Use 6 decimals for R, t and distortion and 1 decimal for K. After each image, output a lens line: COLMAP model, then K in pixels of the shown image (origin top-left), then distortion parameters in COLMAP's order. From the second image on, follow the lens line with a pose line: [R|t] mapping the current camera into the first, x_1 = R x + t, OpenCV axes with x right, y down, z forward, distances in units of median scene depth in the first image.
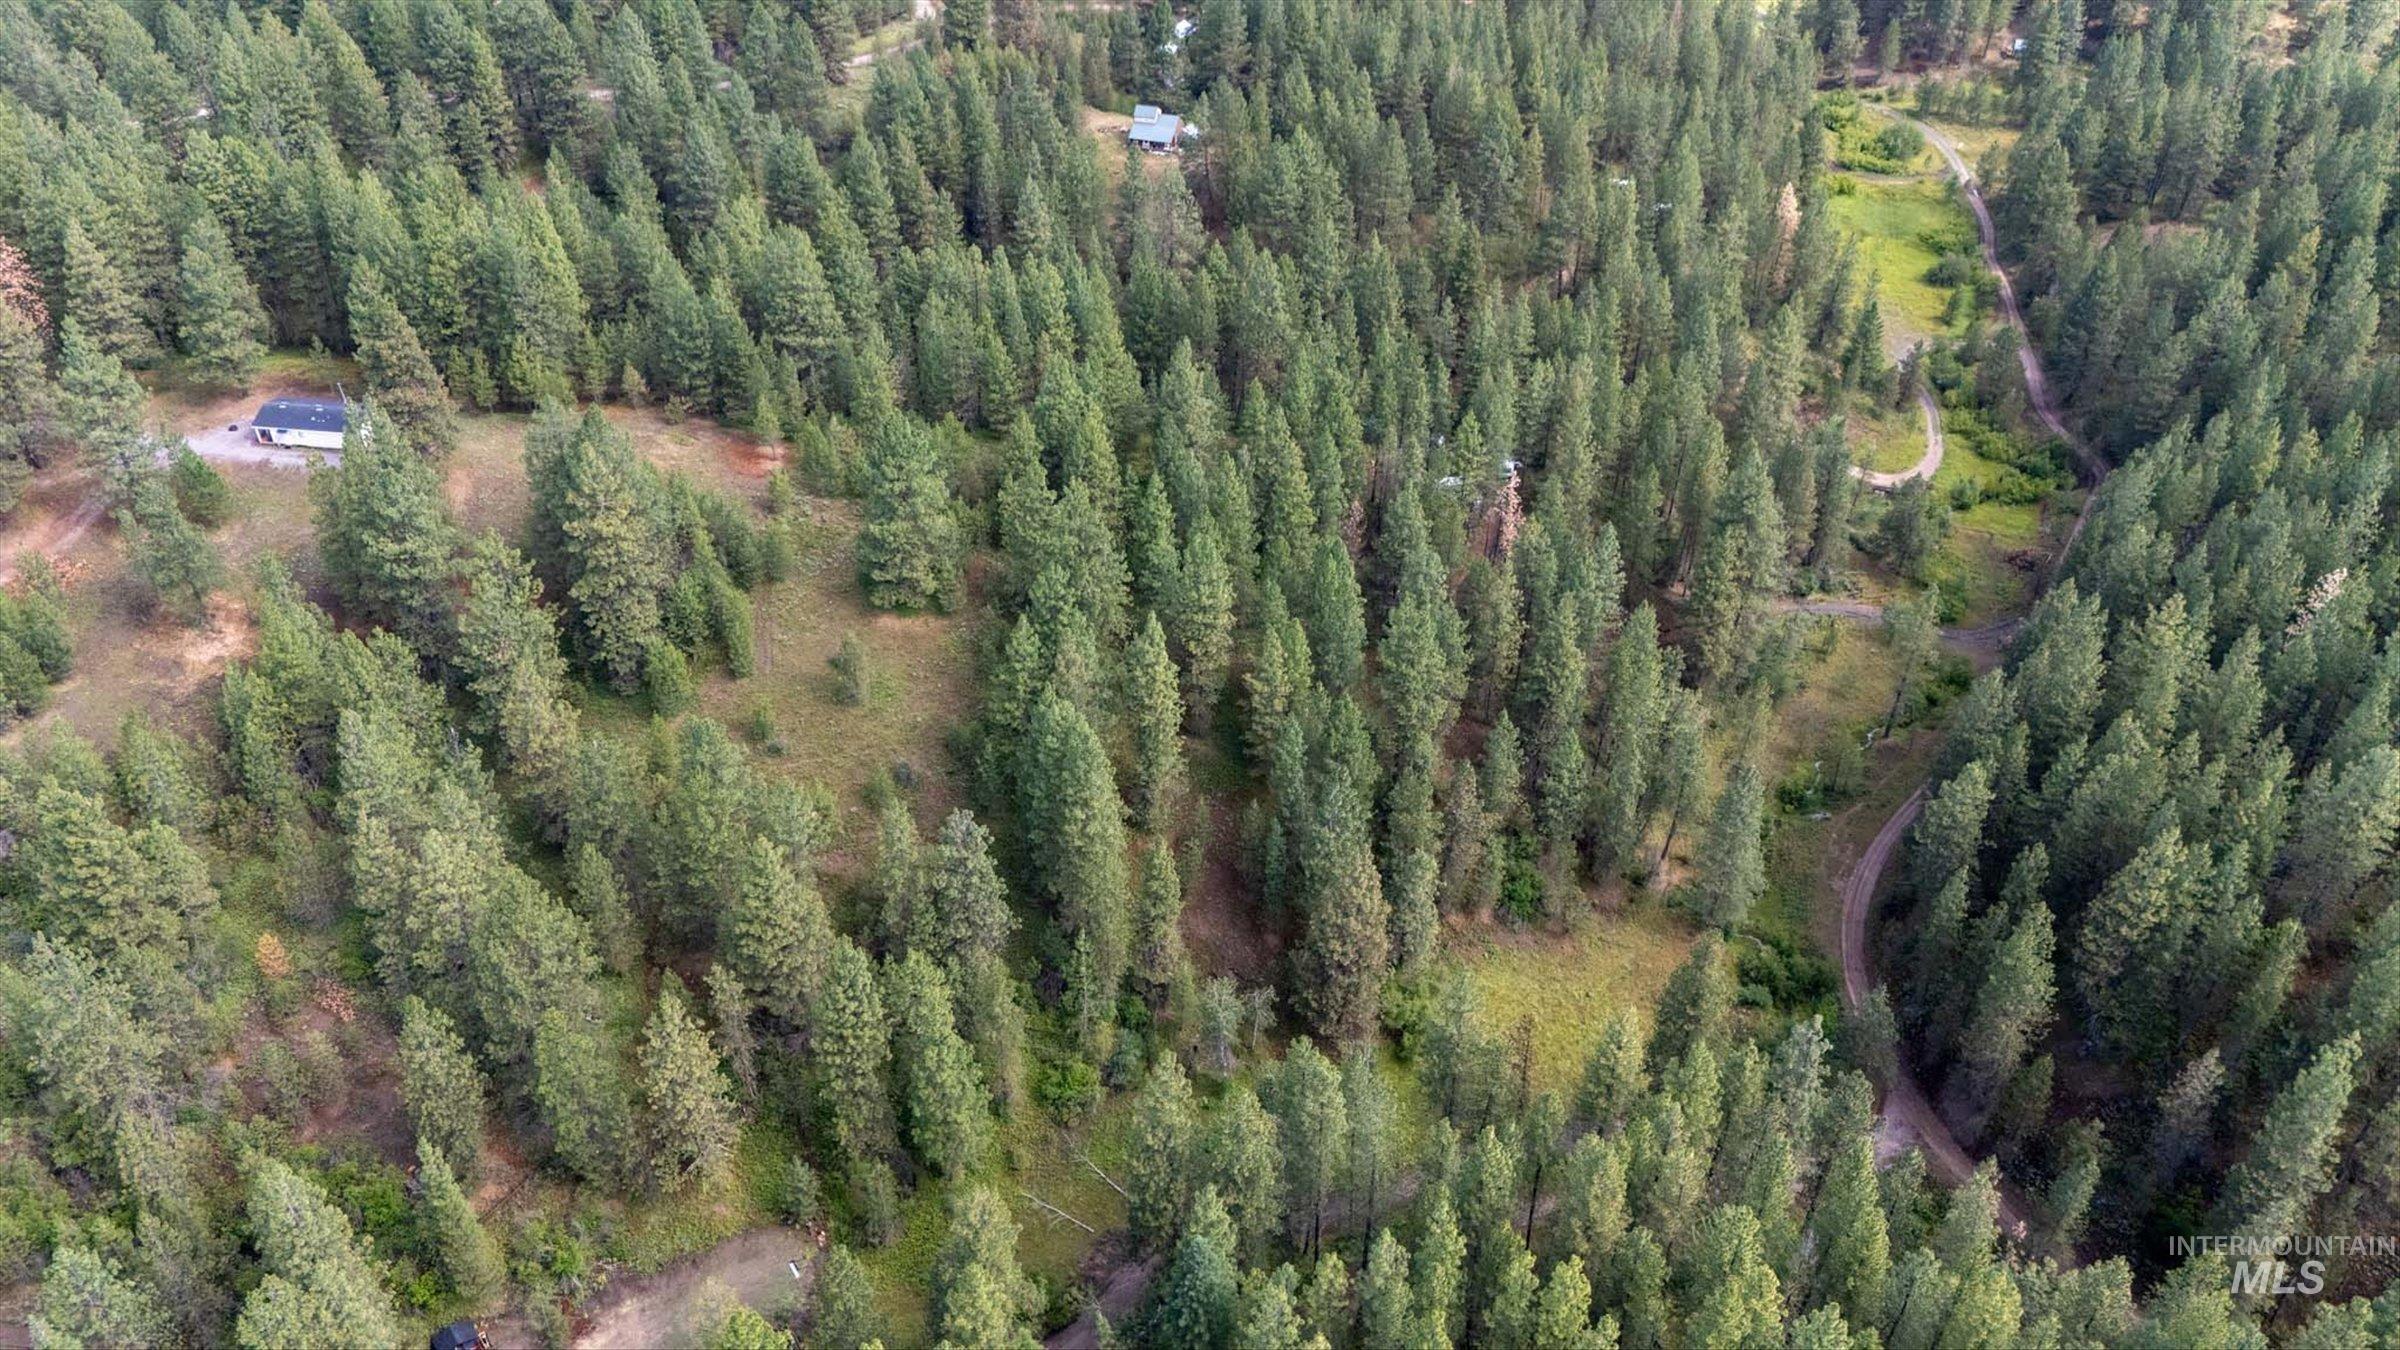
lens RADIAL K [[1717.6, 0, 1204.8], [0, 1717.6, 667.3], [0, 0, 1]] dist [0.055762, -0.040866]
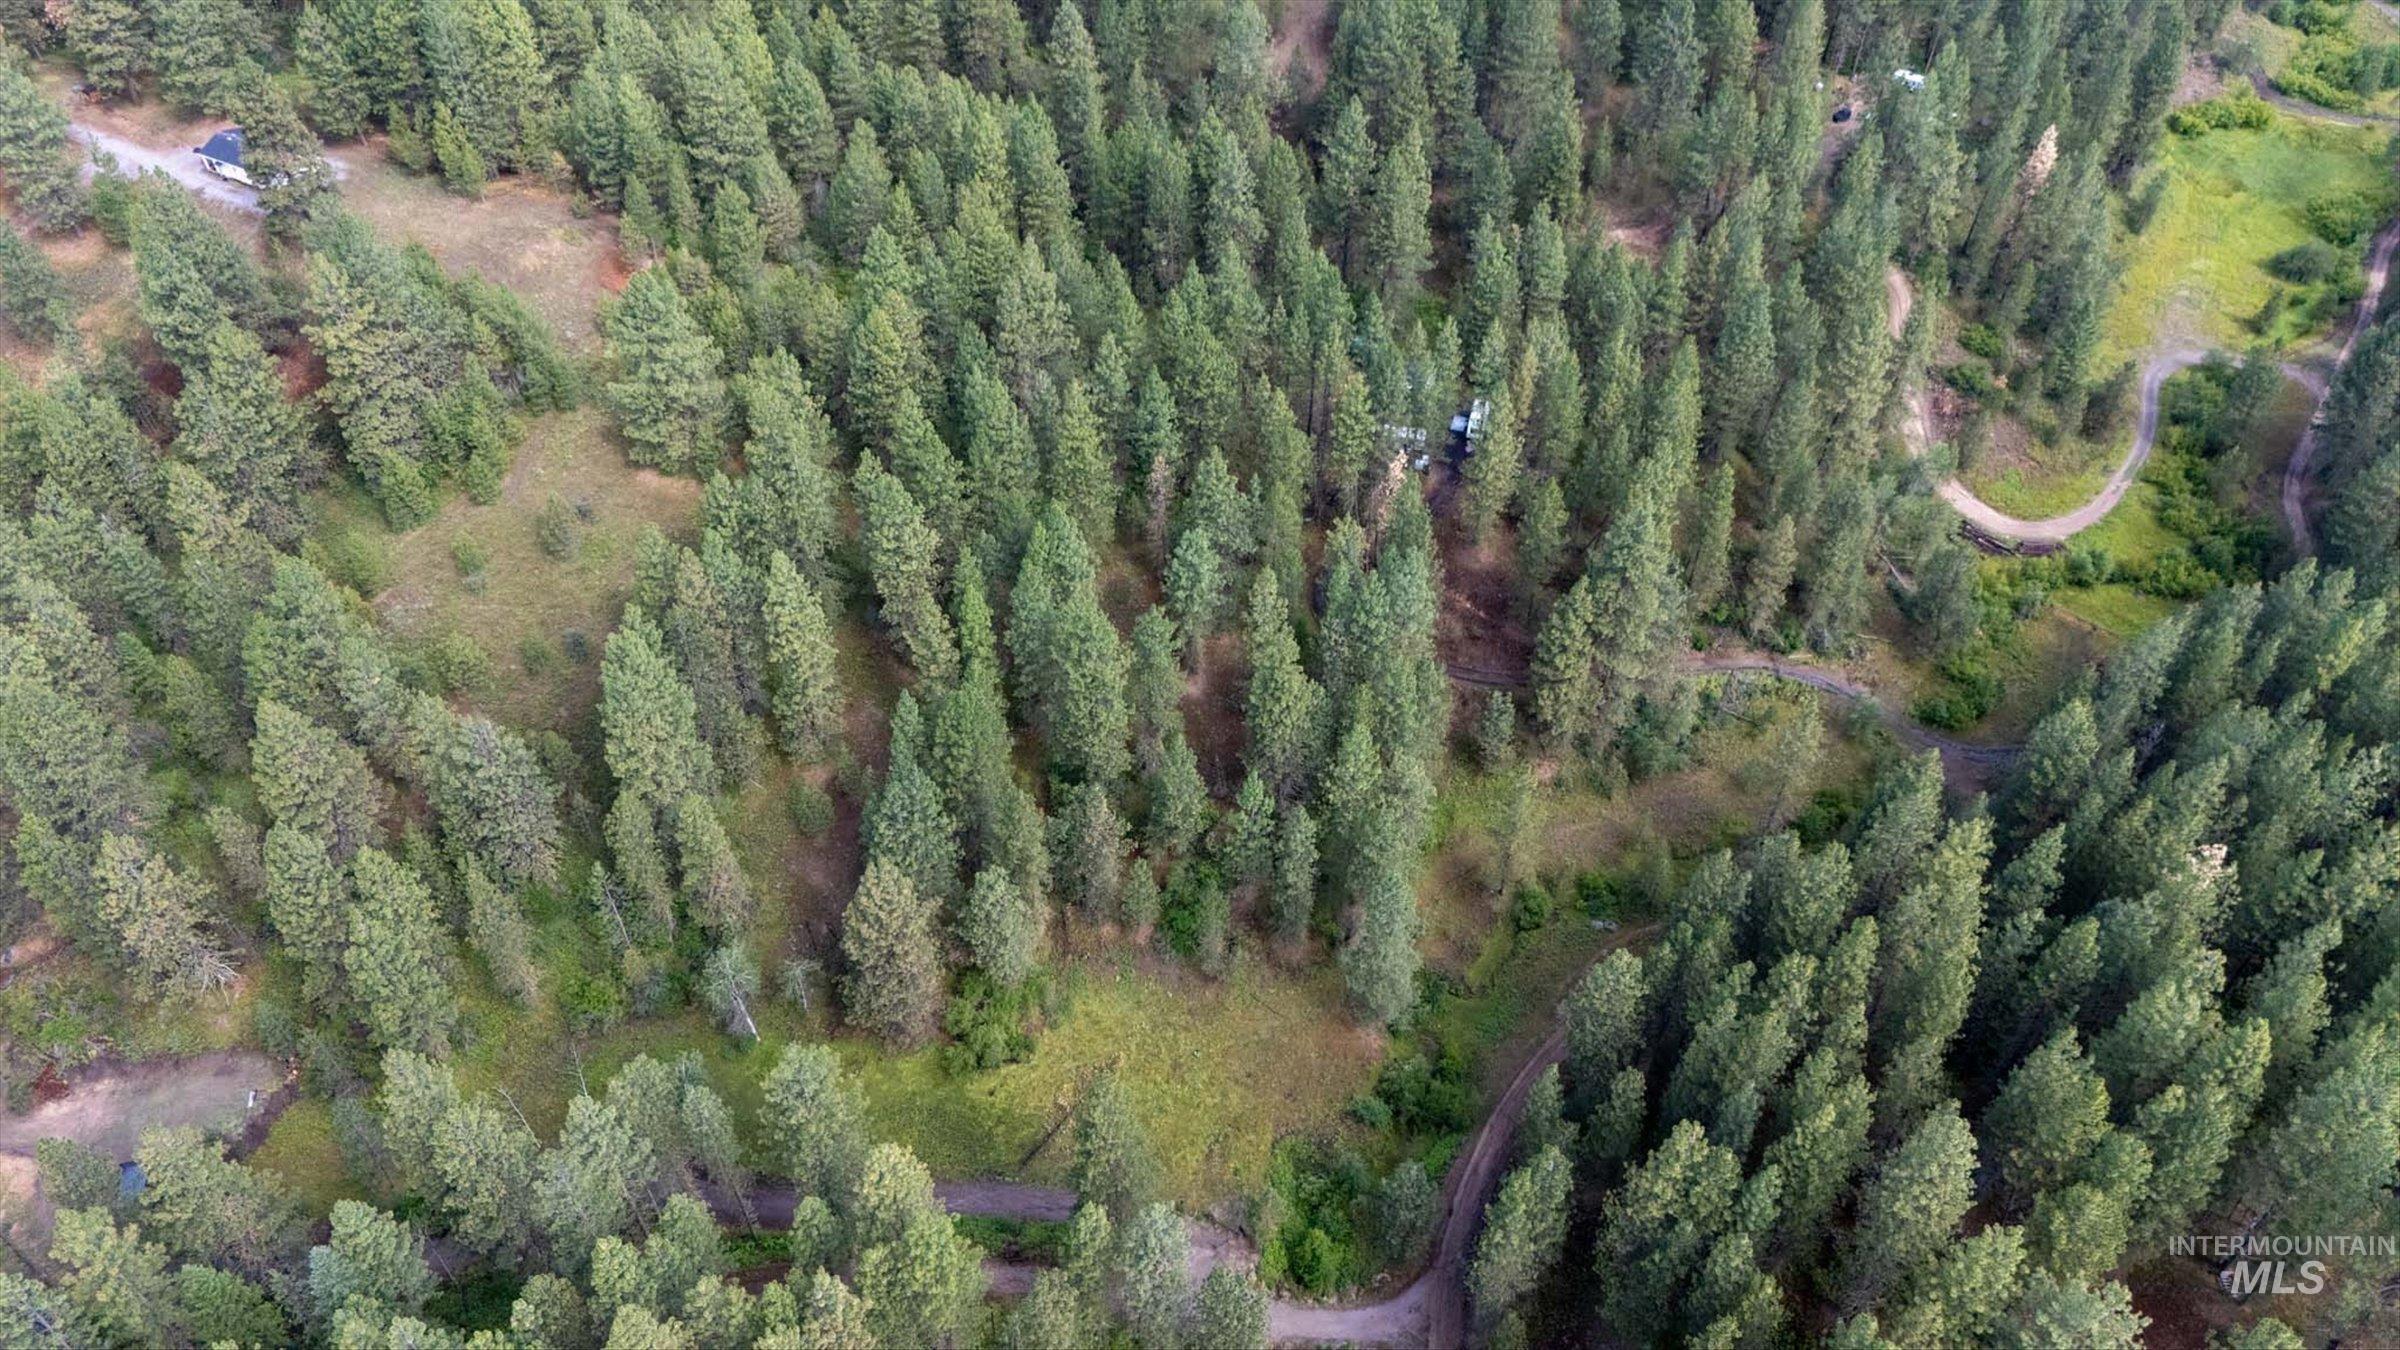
lens RADIAL K [[1717.6, 0, 1200.1], [0, 1717.6, 673.4], [0, 0, 1]] dist [0.055762, -0.040866]
pose [[0.932544, 0.251769, -0.258795, 0.353107], [-0.207811, 0.960416, 0.185515, -0.150897], [0.295258, -0.119220, 0.947950, 0.132654]]
